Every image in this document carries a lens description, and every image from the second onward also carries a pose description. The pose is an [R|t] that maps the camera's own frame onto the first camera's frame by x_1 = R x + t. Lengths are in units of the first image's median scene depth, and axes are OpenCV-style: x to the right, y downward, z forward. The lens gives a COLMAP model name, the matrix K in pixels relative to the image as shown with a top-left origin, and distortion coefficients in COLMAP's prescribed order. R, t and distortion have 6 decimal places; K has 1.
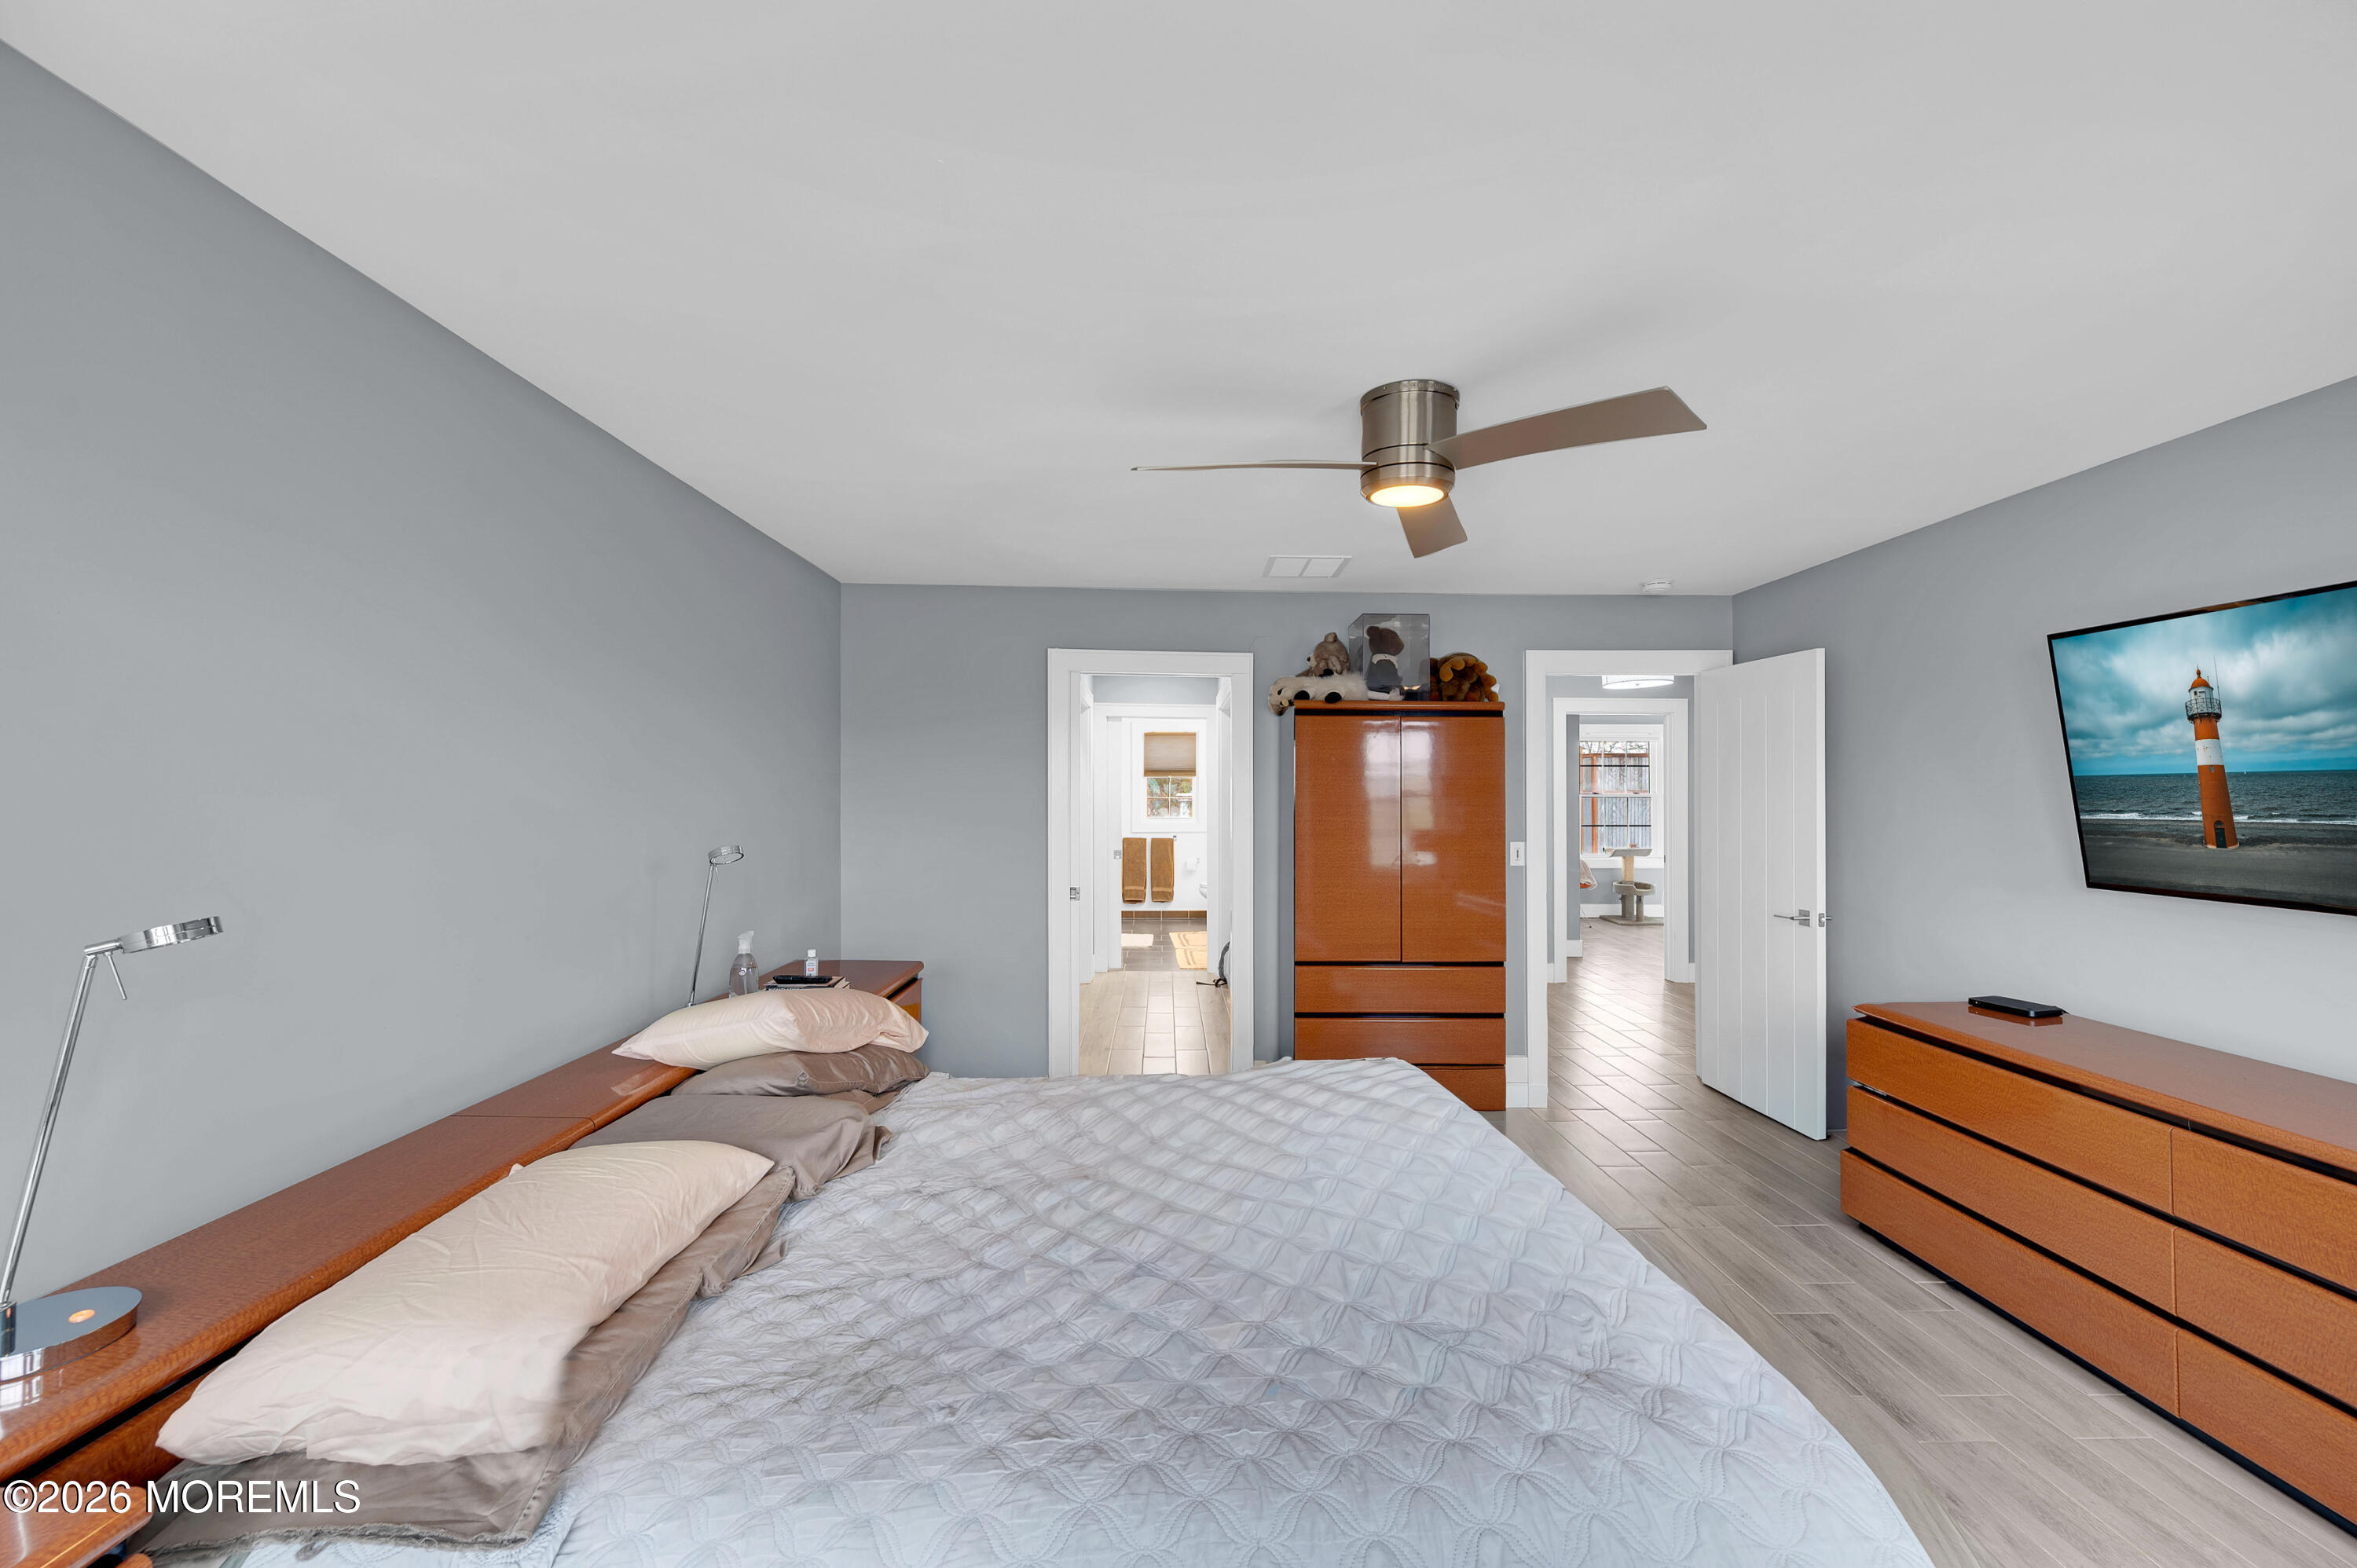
lens RADIAL K [[936.8, 0, 1177.8], [0, 936.8, 782.2], [0, 0, 1]] dist [0.000491, 0.000058]
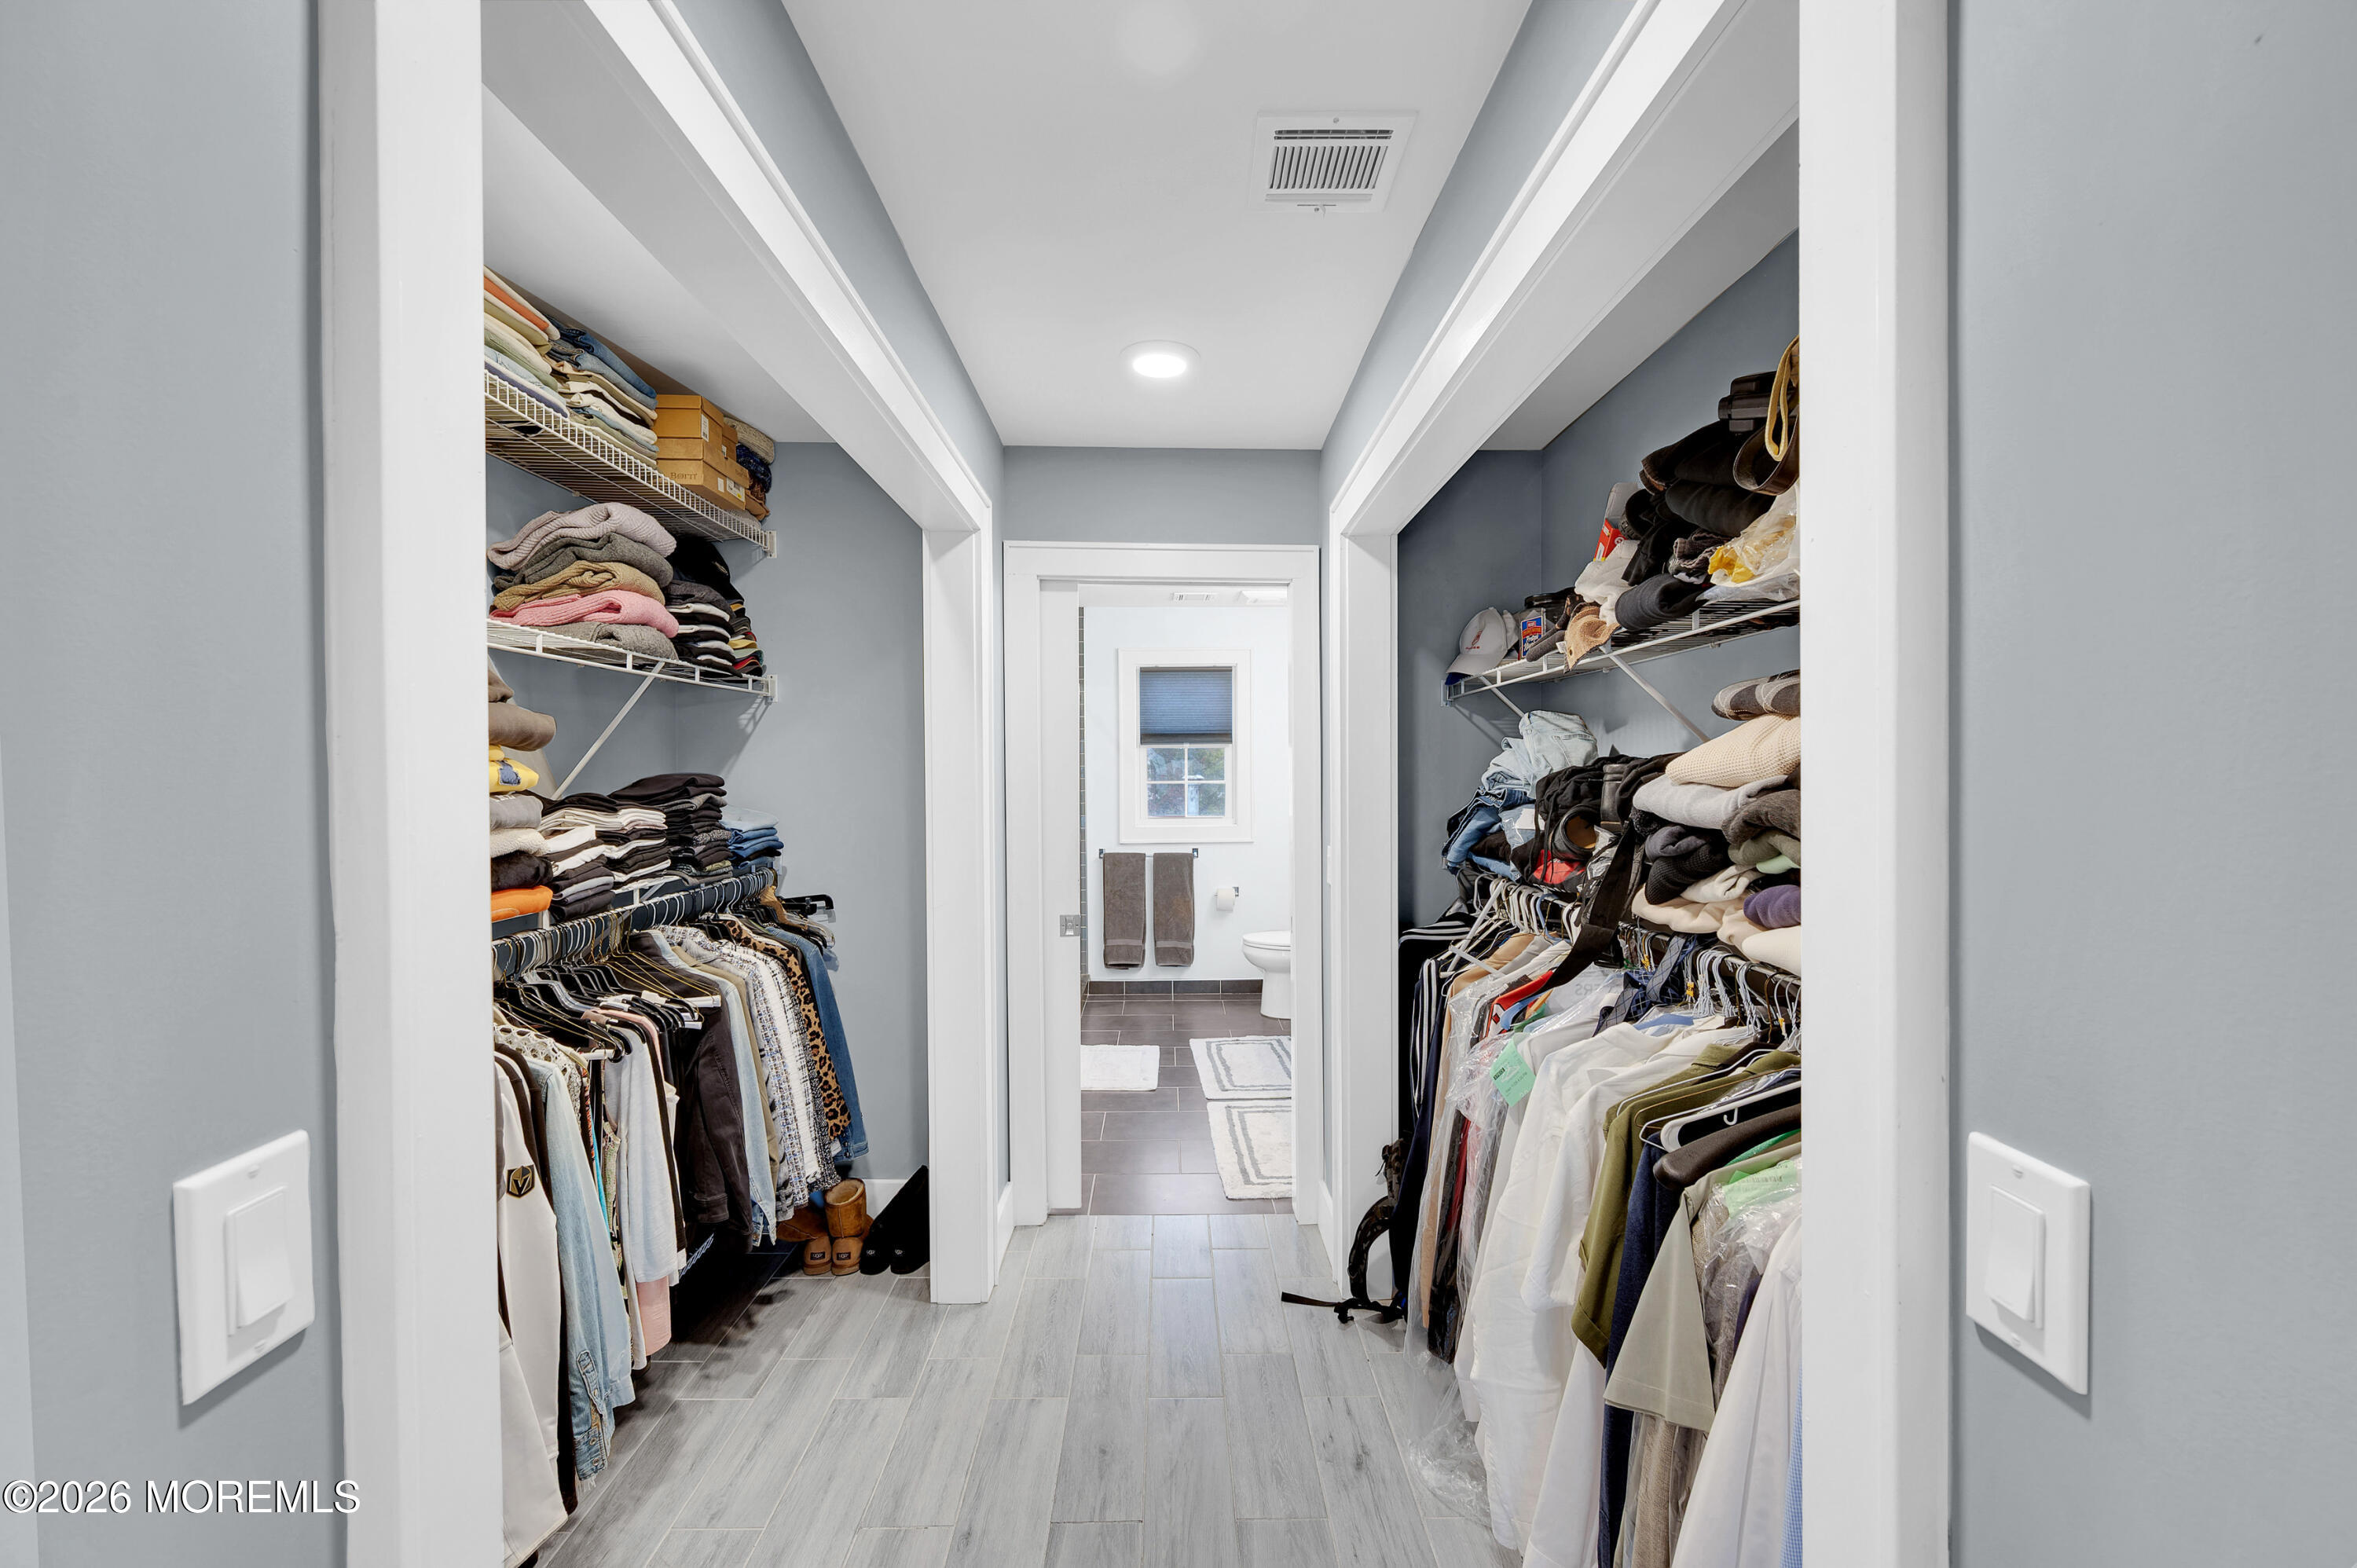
lens RADIAL K [[936.8, 0, 1182.0], [0, 936.8, 788.1], [0, 0, 1]] dist [0.000491, 0.000058]
pose [[0.999968, -0.007998, -0.000952, -0.010551], [0.008018, 0.999694, 0.023380, 0.007986], [0.000765, -0.023387, 0.999726, 0.437541]]
